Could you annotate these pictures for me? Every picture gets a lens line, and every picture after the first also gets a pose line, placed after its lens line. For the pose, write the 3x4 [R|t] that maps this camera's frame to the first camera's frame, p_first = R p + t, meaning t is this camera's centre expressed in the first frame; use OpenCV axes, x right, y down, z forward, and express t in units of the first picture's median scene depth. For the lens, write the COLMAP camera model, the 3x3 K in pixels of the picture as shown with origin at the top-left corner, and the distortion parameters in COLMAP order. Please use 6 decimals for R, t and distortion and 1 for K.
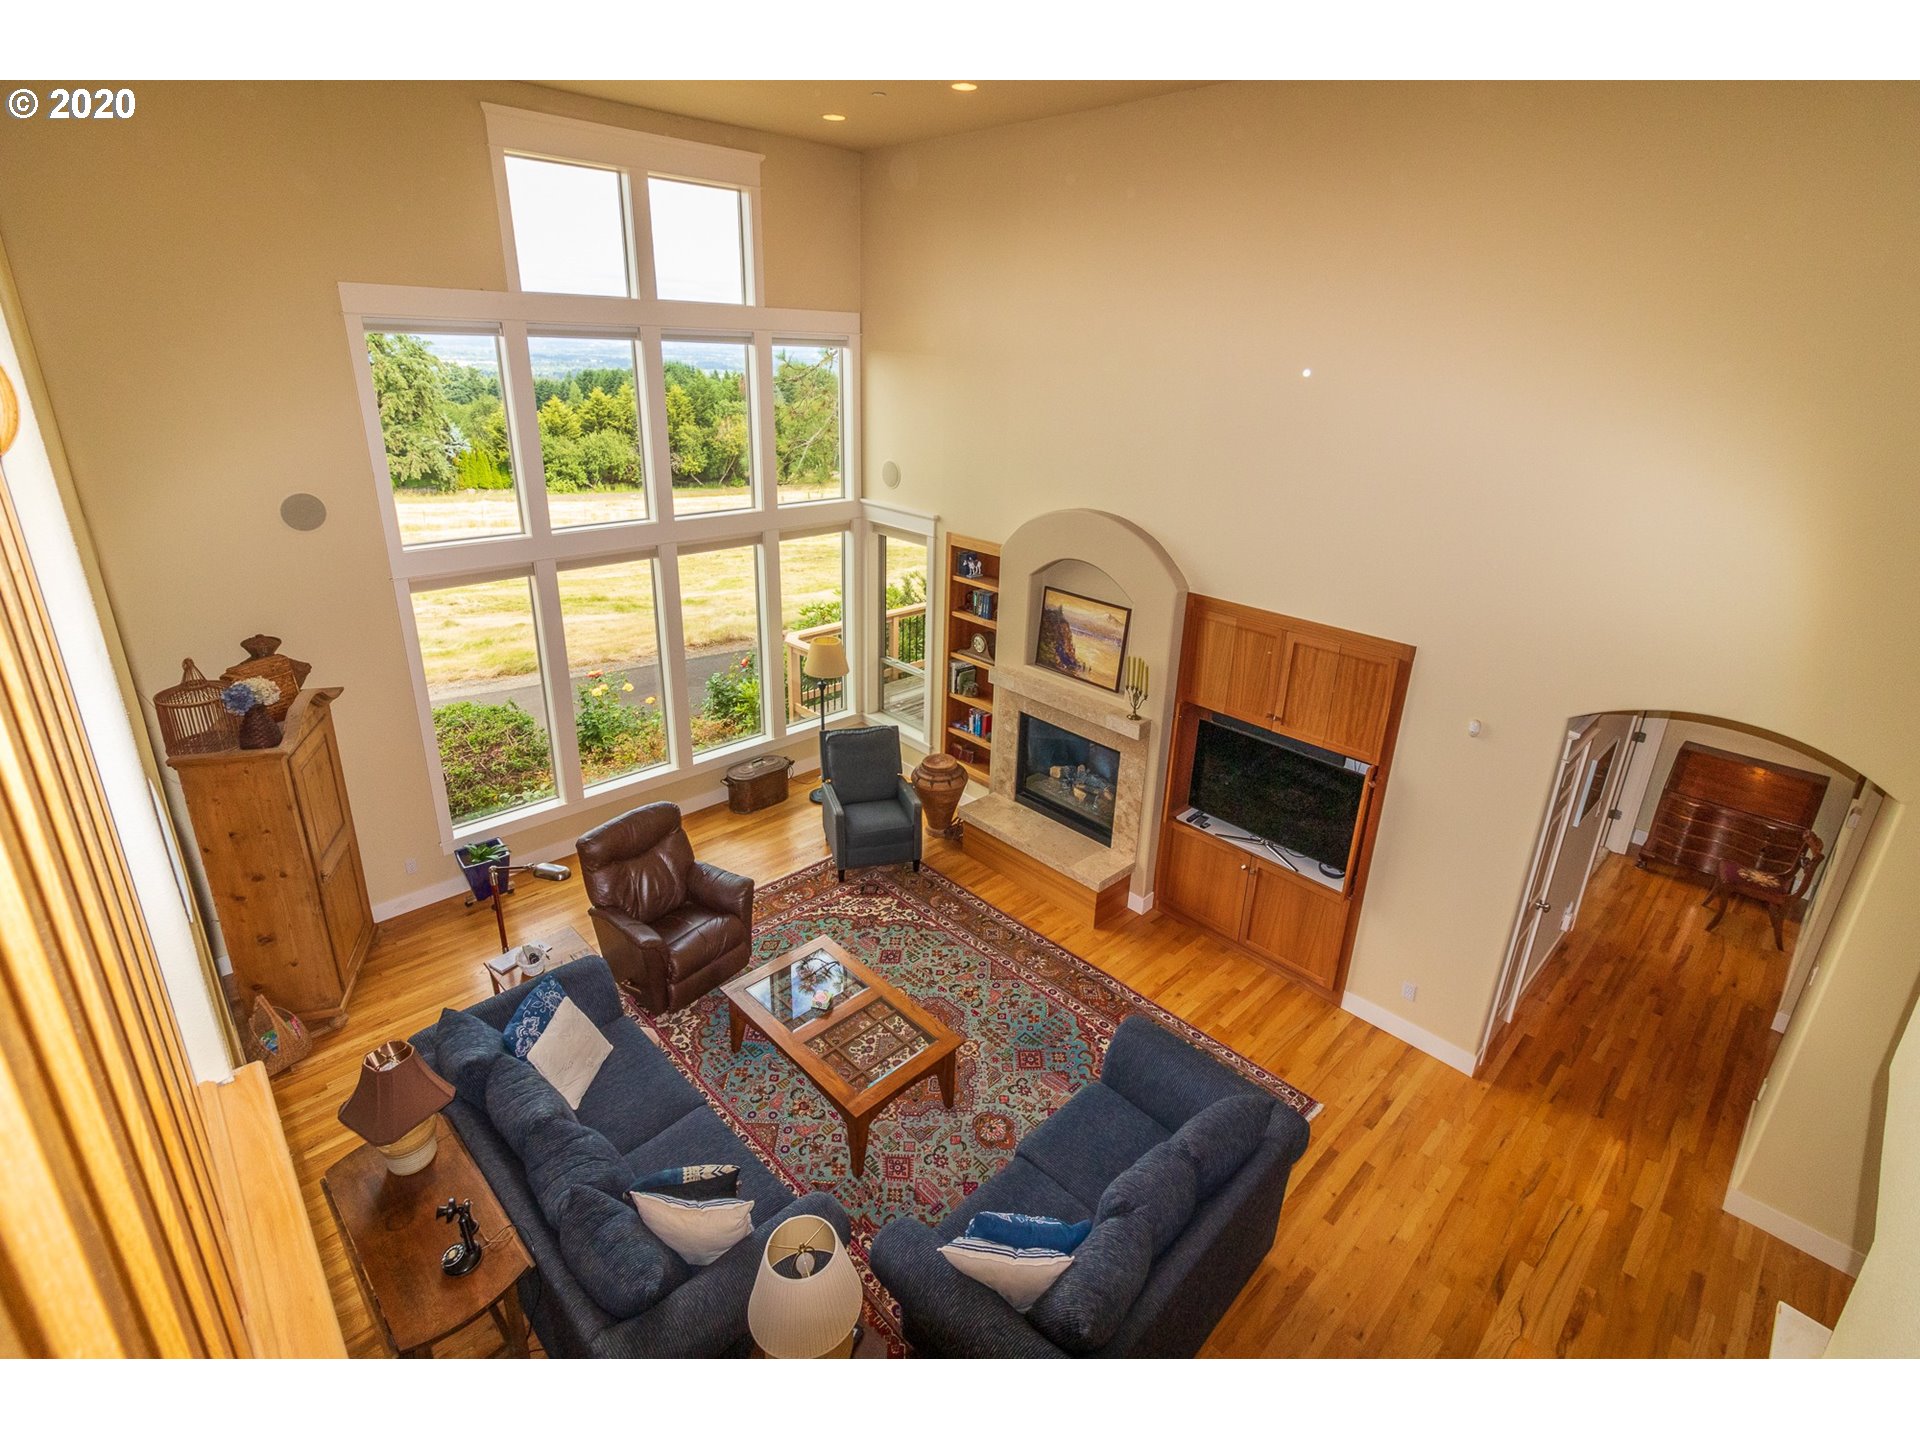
lens RADIAL K [[915.7, 0, 957.0], [0, 915.7, 700.1], [0, 0, 1]] dist [-0.004796, -0.000793]
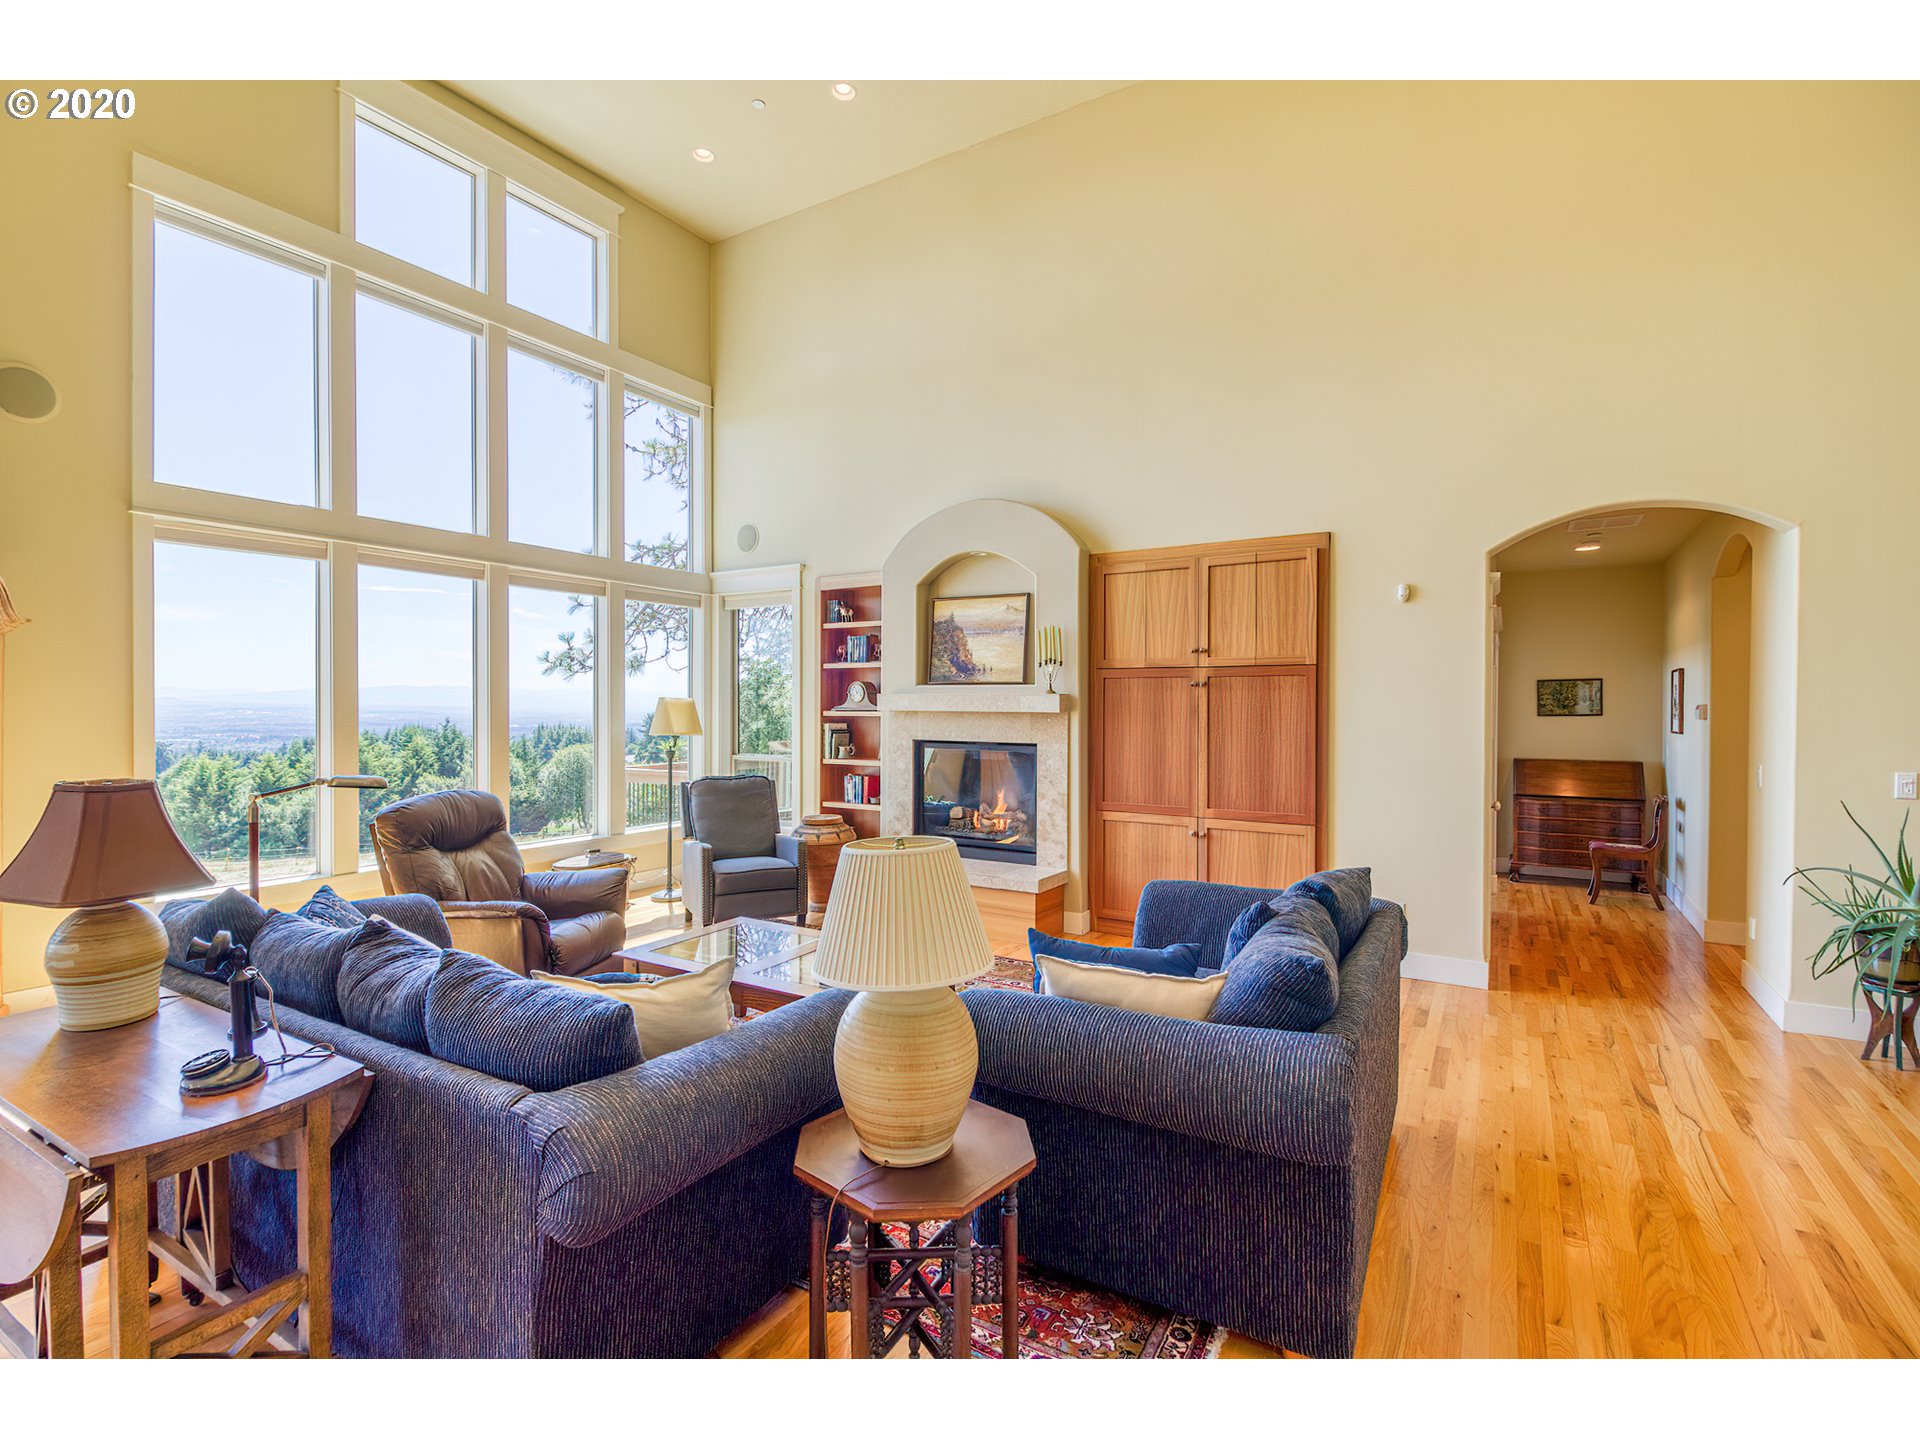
lens RADIAL K [[915.7, 0, 965.7], [0, 915.7, 723.2], [0, 0, 1]] dist [-0.004796, -0.000793]
pose [[0.966416, -0.038662, 0.254059, -0.119362], [0.119894, 0.942263, -0.312675, 0.305951], [-0.227302, 0.332634, 0.915253, 0.164473]]
